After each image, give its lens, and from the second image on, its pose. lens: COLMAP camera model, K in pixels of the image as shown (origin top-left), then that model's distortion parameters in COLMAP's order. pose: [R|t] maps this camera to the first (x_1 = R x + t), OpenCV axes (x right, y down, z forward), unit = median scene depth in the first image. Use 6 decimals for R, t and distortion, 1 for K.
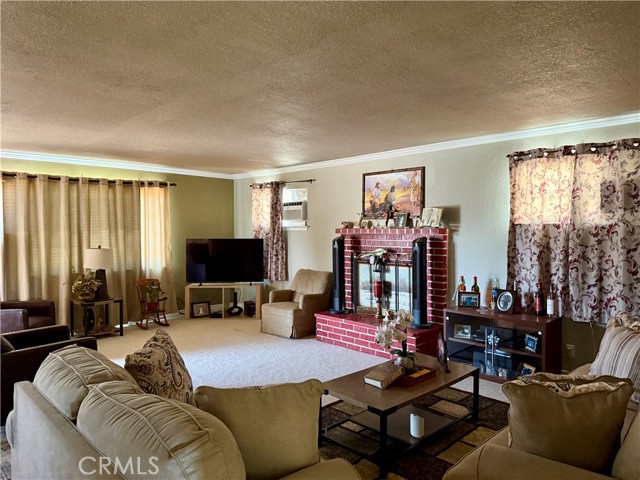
lens RADIAL K [[450.4, 0, 313.4], [0, 450.4, 239.0], [0, 0, 1]] dist [0.067169, -0.090288]
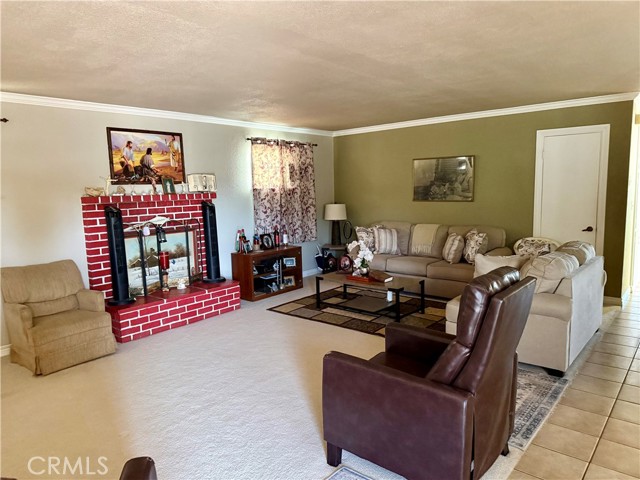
lens RADIAL K [[450.4, 0, 329.0], [0, 450.4, 245.0], [0, 0, 1]] dist [0.067169, -0.090288]
pose [[-0.135034, -0.119180, 0.983647, -0.828005], [0.053405, 0.990421, 0.127332, -0.021100], [-0.989401, 0.069726, -0.127376, 0.793777]]
